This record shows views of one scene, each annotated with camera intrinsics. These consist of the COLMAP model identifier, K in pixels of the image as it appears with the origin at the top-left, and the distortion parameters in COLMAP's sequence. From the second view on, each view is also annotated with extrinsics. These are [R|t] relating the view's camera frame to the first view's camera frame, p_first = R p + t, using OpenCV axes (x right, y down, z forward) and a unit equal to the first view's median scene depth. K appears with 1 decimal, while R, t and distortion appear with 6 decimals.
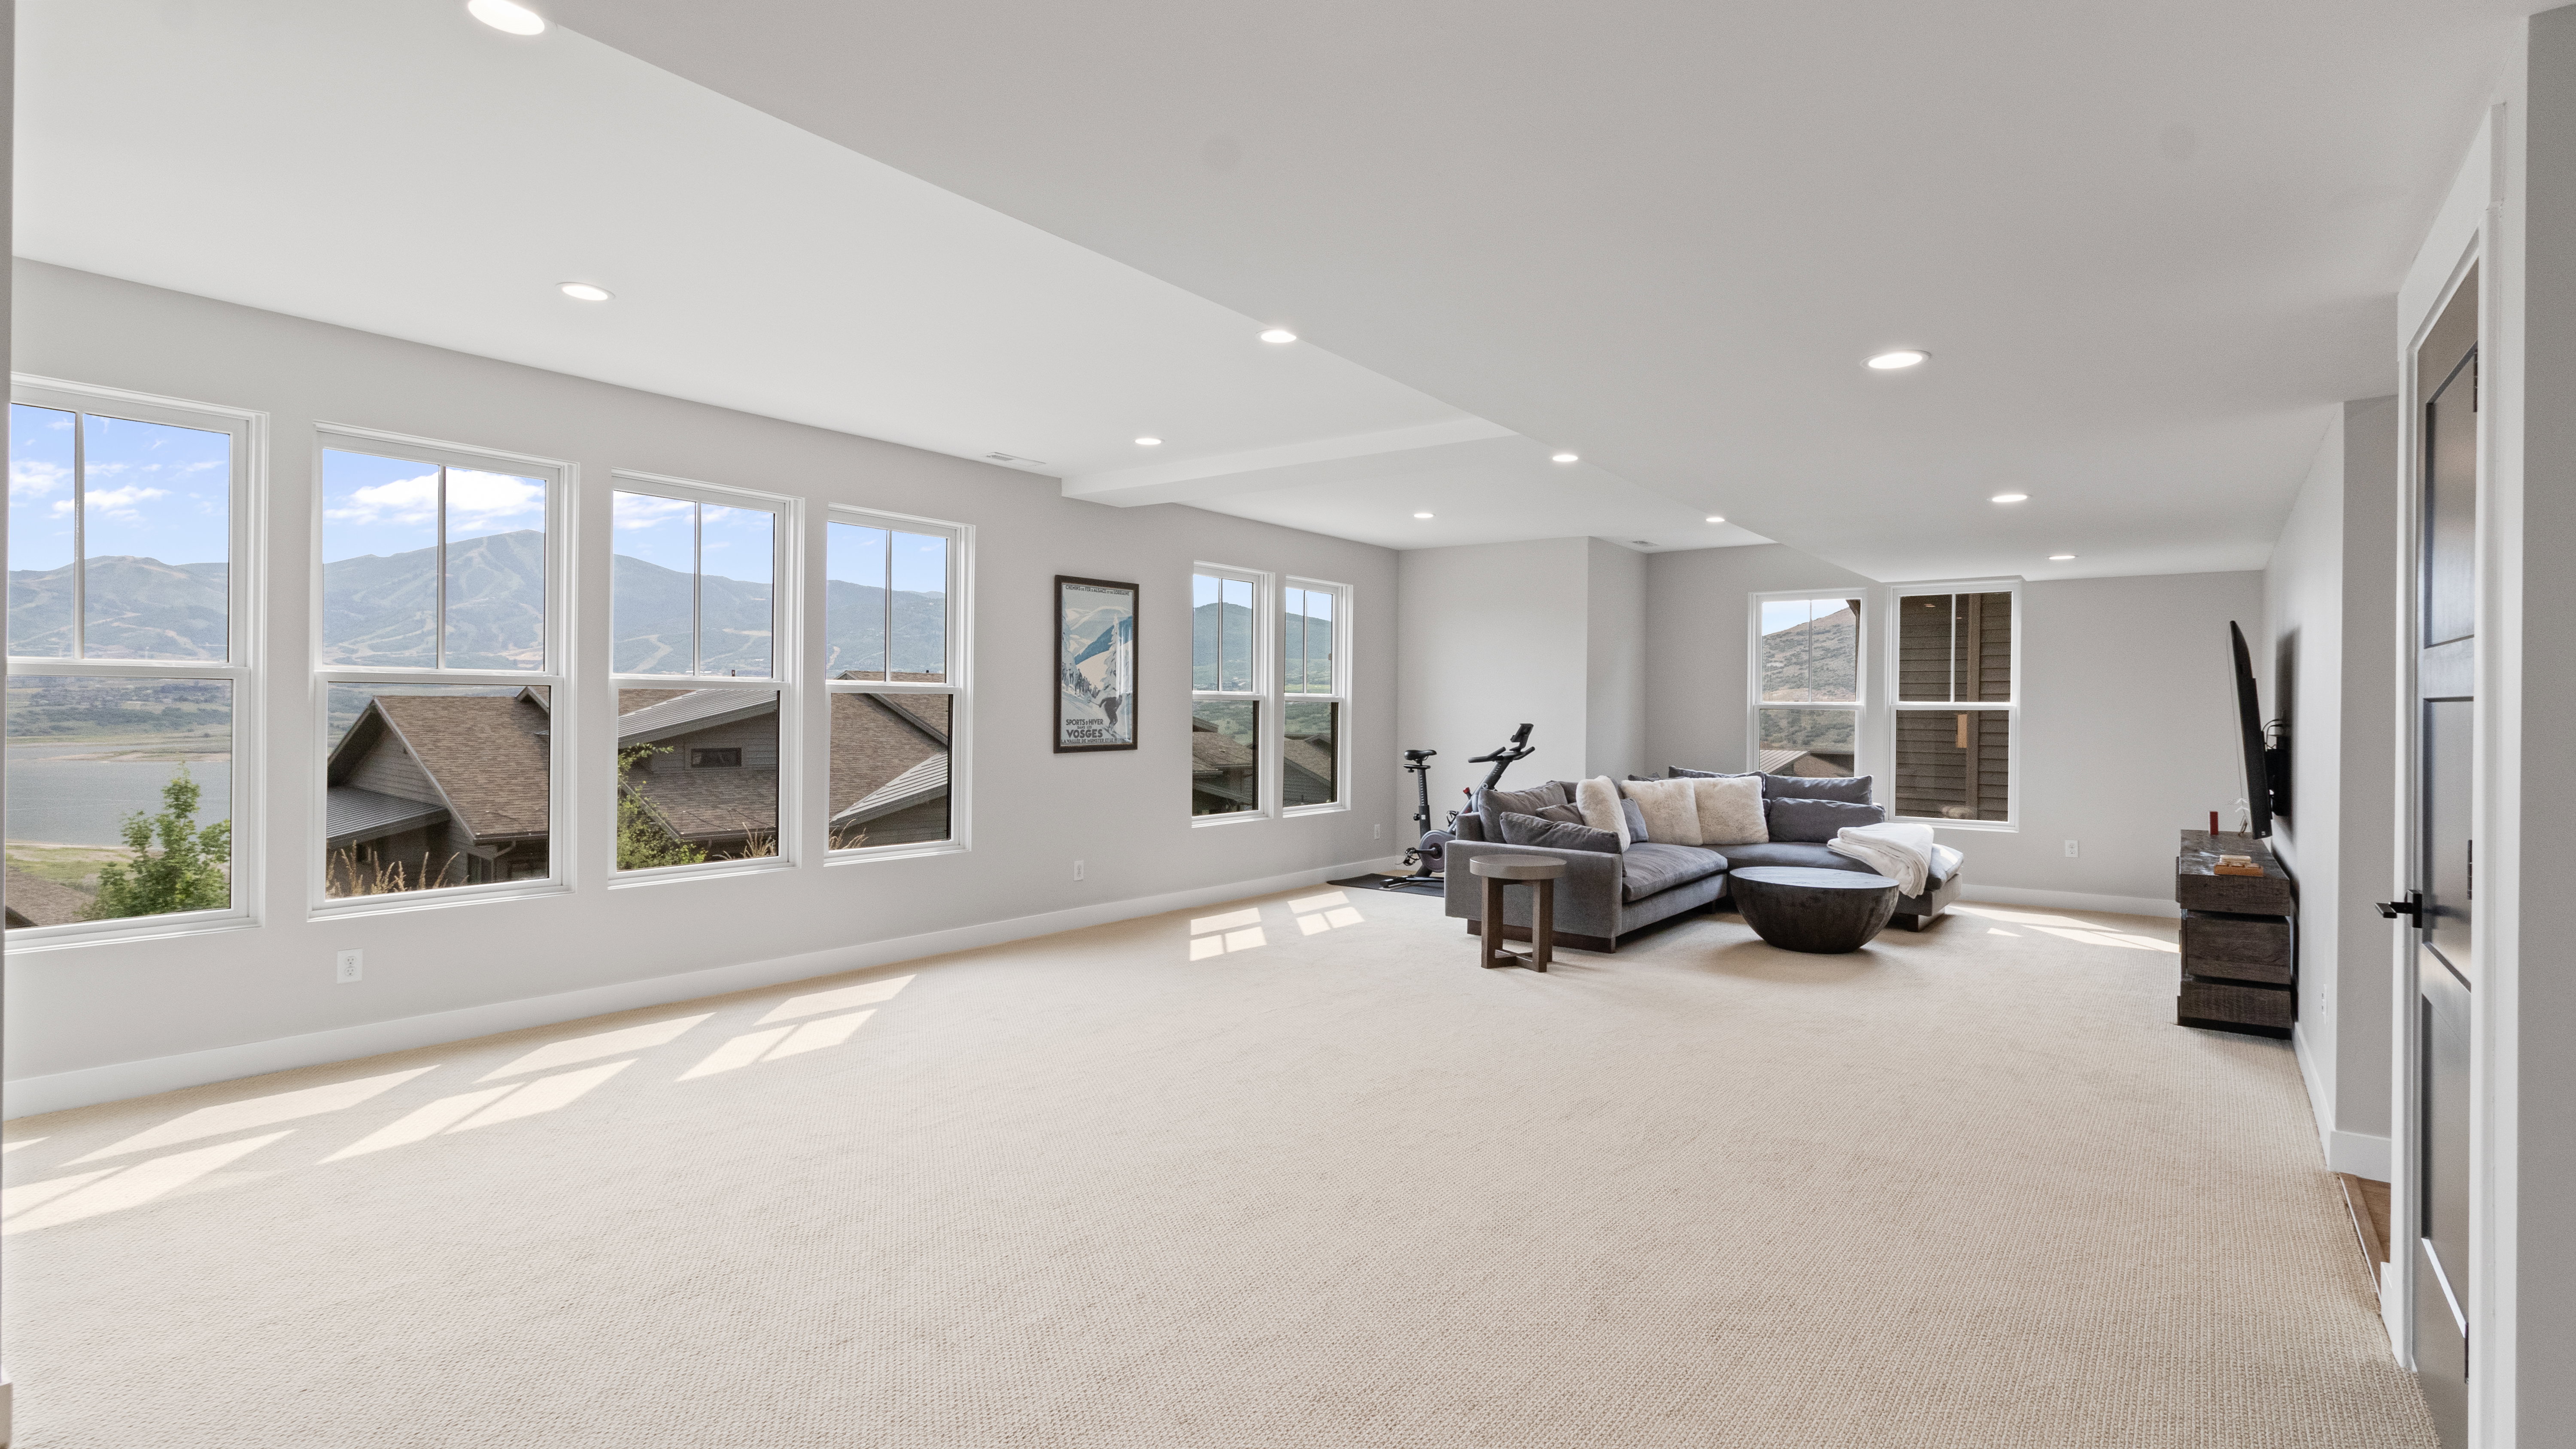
lens RADIAL K [[1187.3, 0, 1288.0], [0, 1187.3, 724.5], [0, 0, 1]] dist [-0.001490, -0.000145]
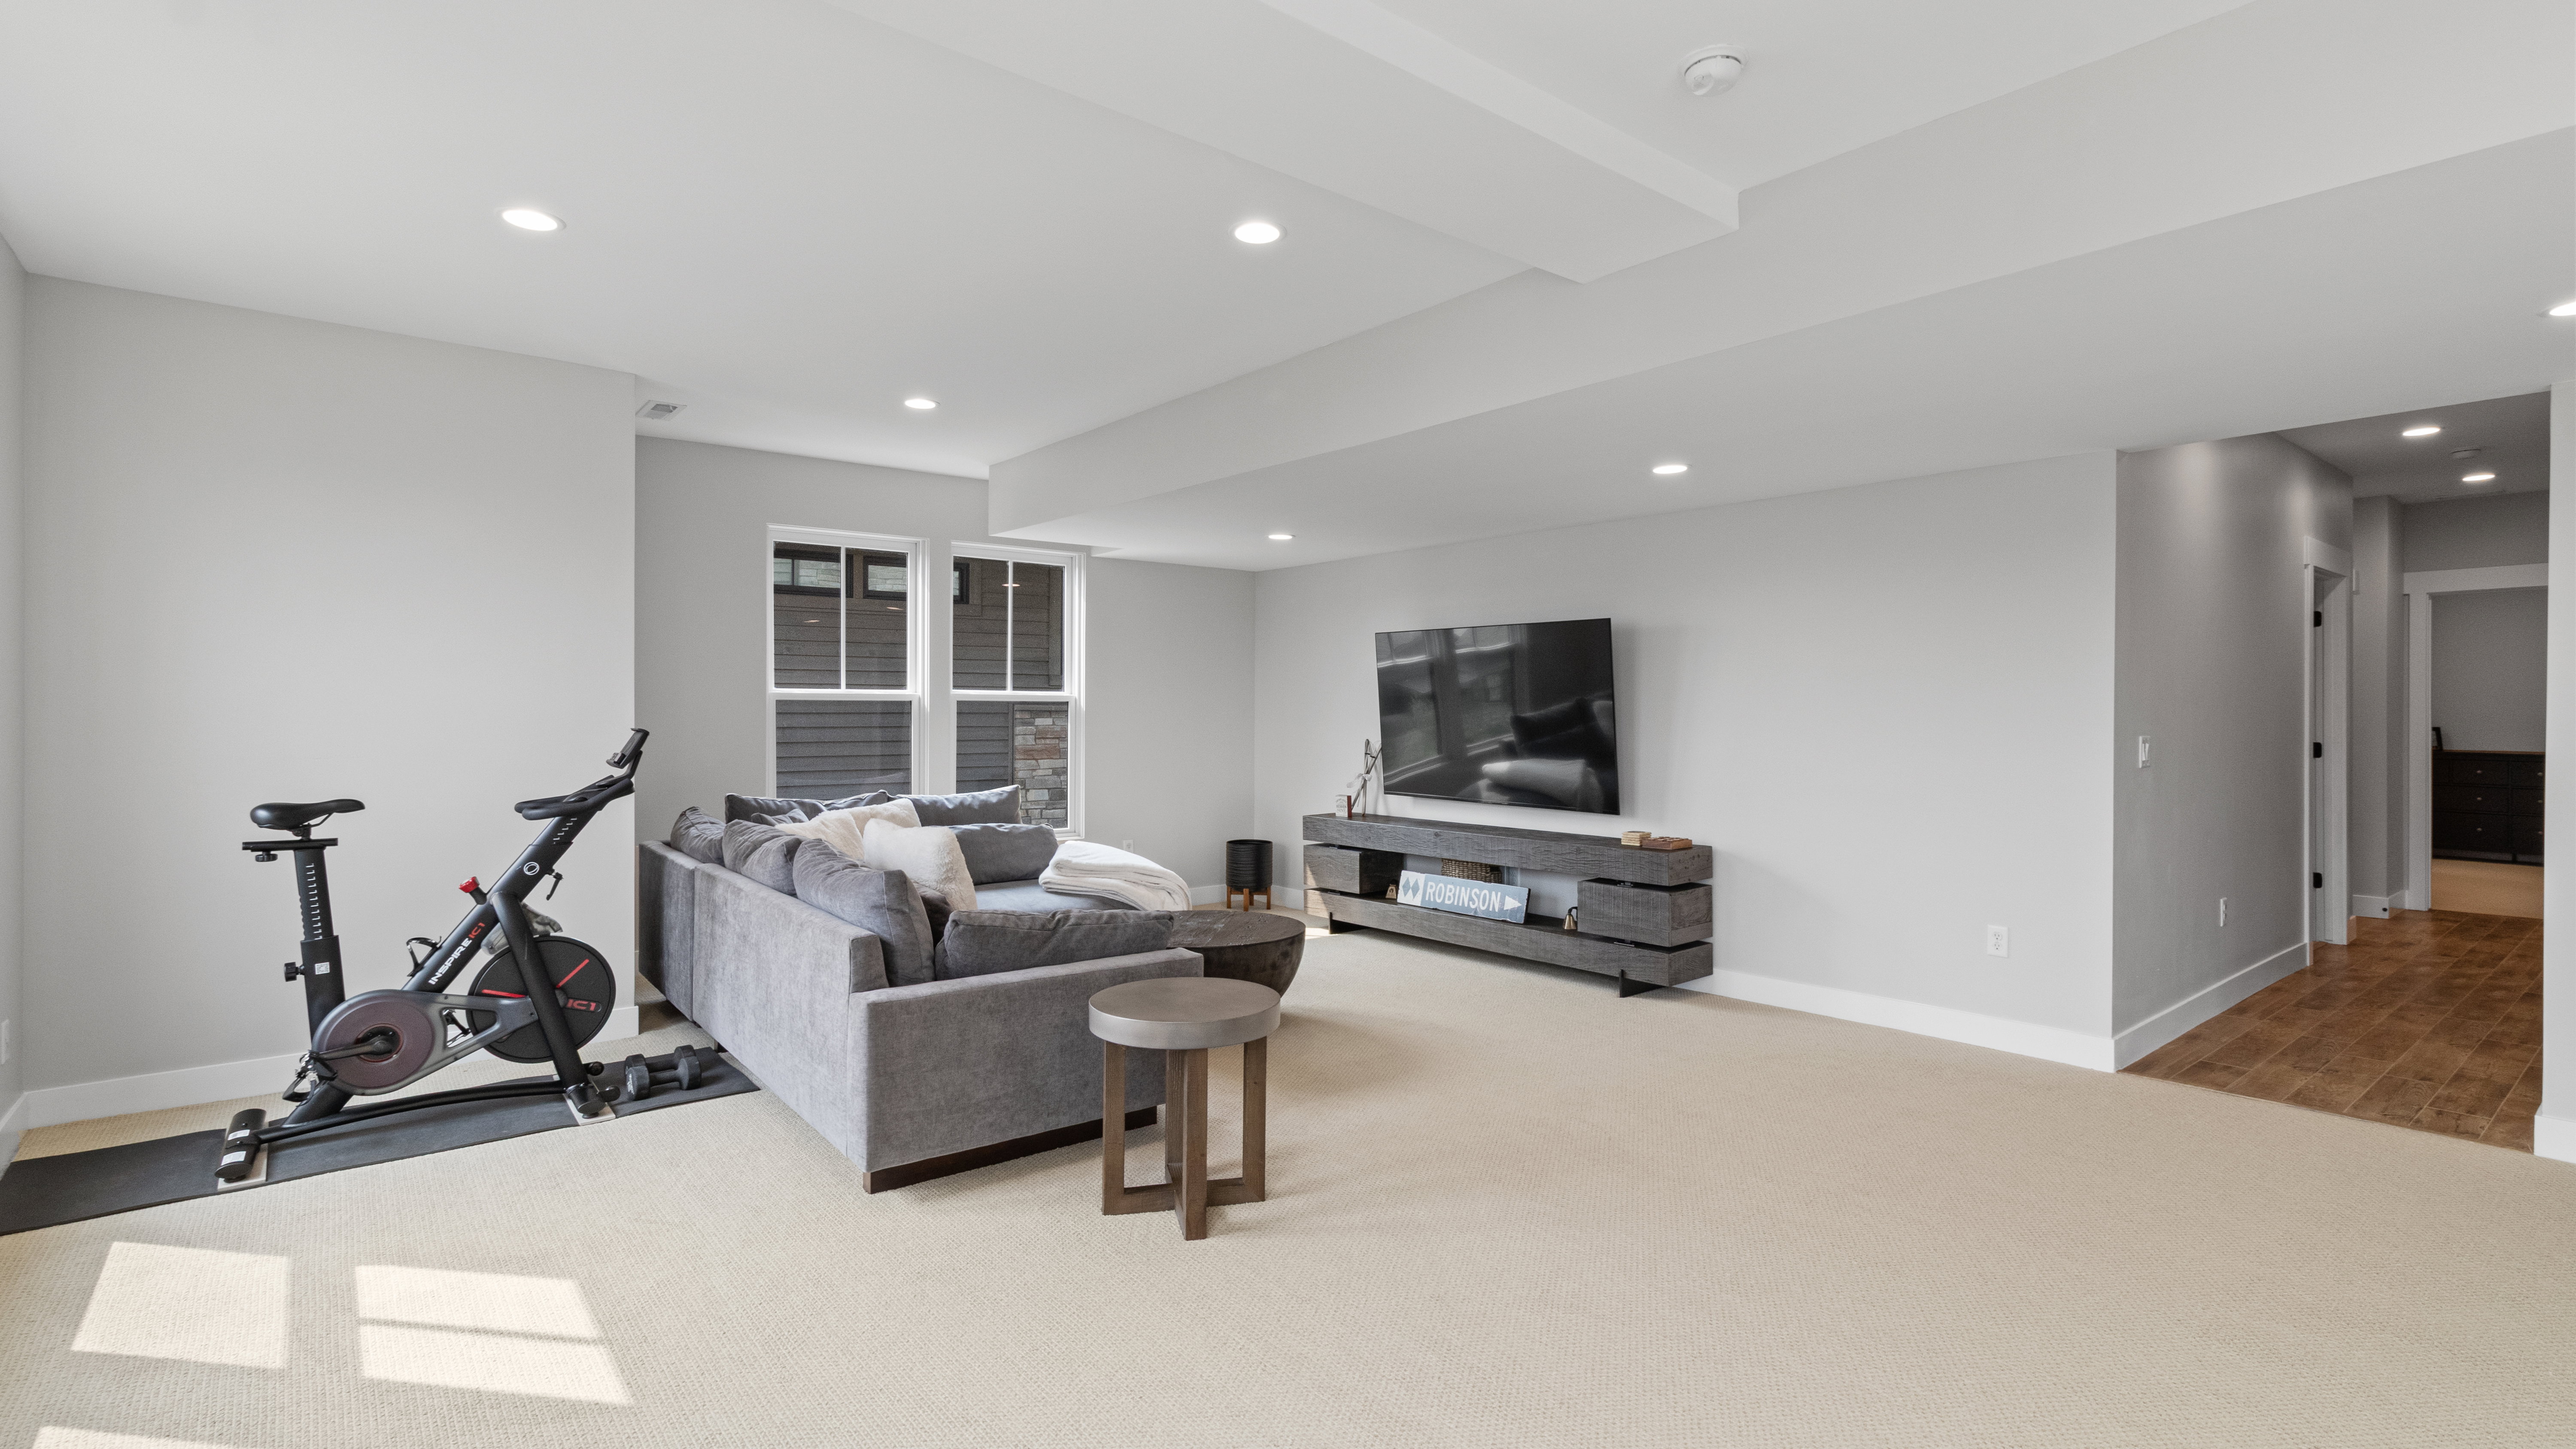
lens RADIAL K [[1187.3, 0, 1288.0], [0, 1187.3, 724.5], [0, 0, 1]] dist [-0.001490, -0.000145]
pose [[0.247361, -0.018683, 0.968743, -0.193926], [0.011665, 0.999799, 0.016303, -0.006599], [-0.968853, 0.007268, 0.247530, 0.598455]]
